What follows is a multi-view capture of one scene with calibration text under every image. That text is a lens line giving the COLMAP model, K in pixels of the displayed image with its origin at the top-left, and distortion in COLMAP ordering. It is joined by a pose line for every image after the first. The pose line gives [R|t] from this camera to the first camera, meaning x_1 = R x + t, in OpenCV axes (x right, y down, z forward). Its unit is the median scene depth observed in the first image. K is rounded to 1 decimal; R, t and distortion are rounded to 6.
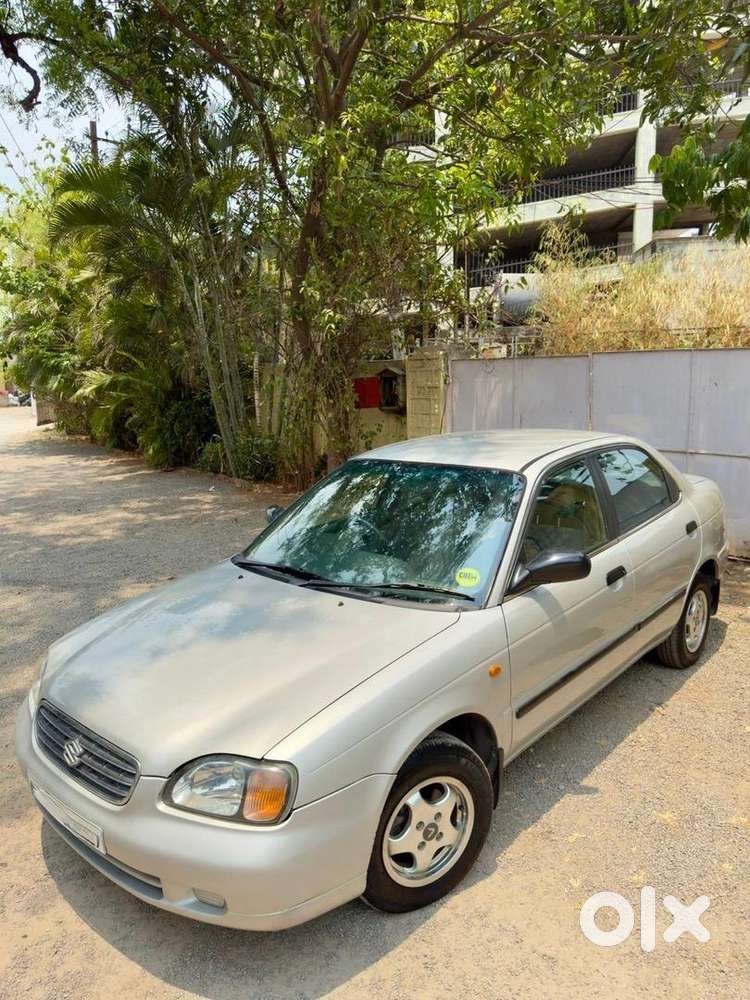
lens RADIAL K [[708.8, 0, 375.0], [0, 708.8, 500.0], [0, 0, 1]] dist [0.090653, -0.154587]
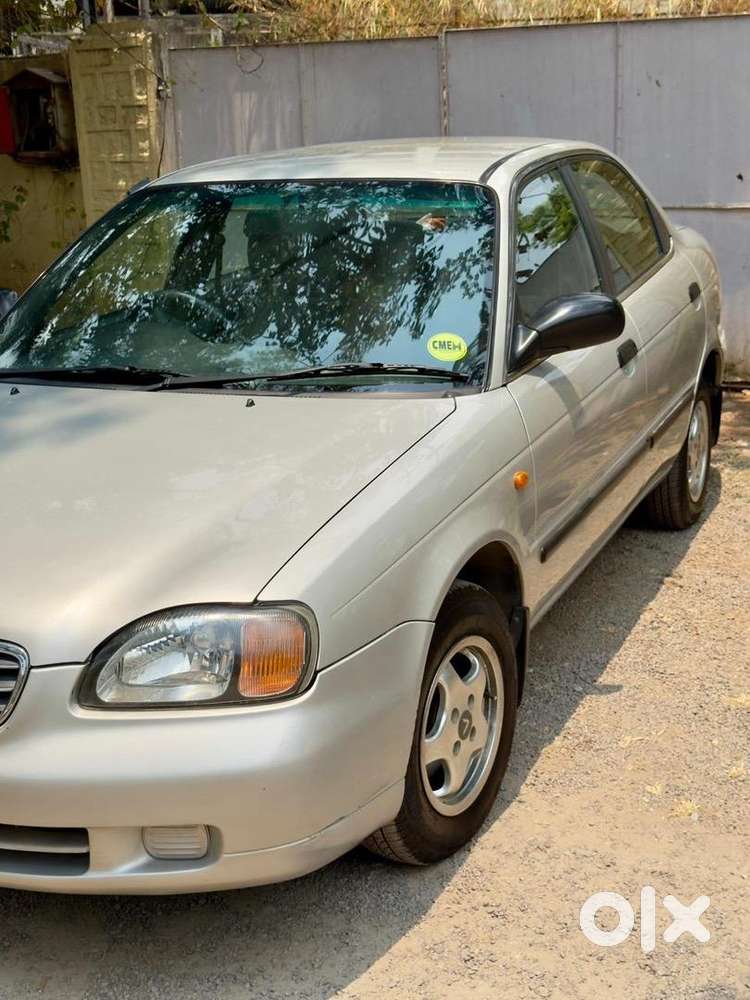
lens RADIAL K [[1416.7, 0, 375.0], [0, 1416.7, 500.0], [0, 0, 1]] dist [0.146988, -0.163578]
pose [[0.946708, -0.092628, 0.308486, -0.255452], [0.067794, 0.993605, 0.090294, 0.102844], [-0.314877, -0.064569, 0.946934, -0.104201]]
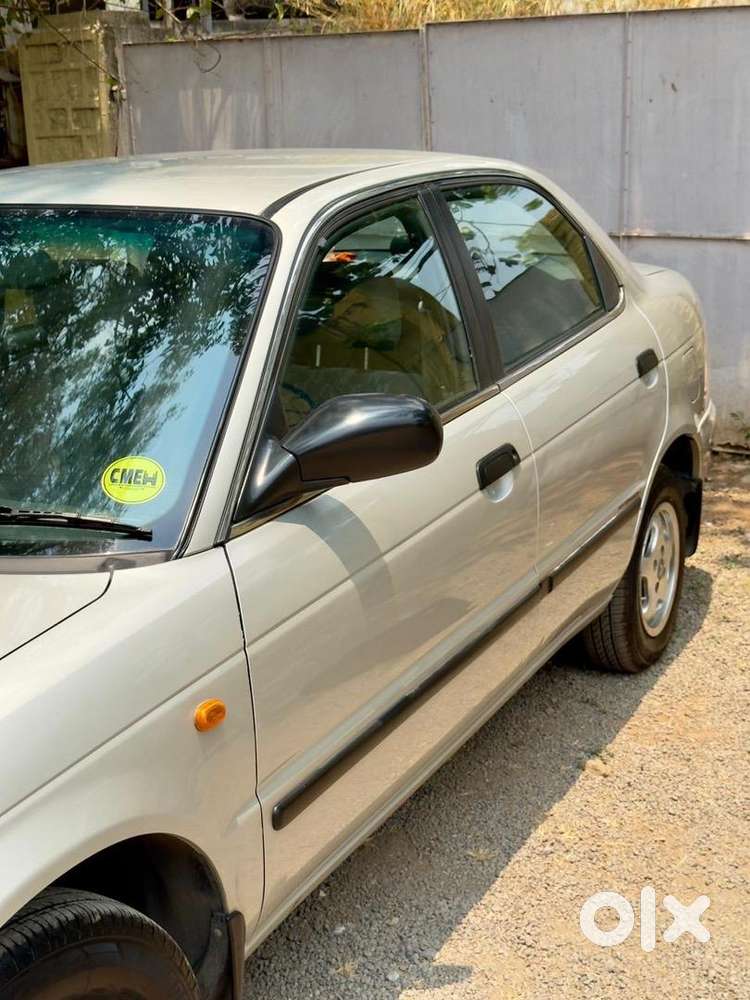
lens RADIAL K [[1416.7, 0, 375.0], [0, 1416.7, 500.0], [0, 0, 1]] dist [0.146988, -0.163578]
pose [[0.967547, -0.063153, 0.244672, 0.057542], [0.044862, 0.995815, 0.079629, 0.053531], [-0.248677, -0.066068, 0.966331, 0.196941]]
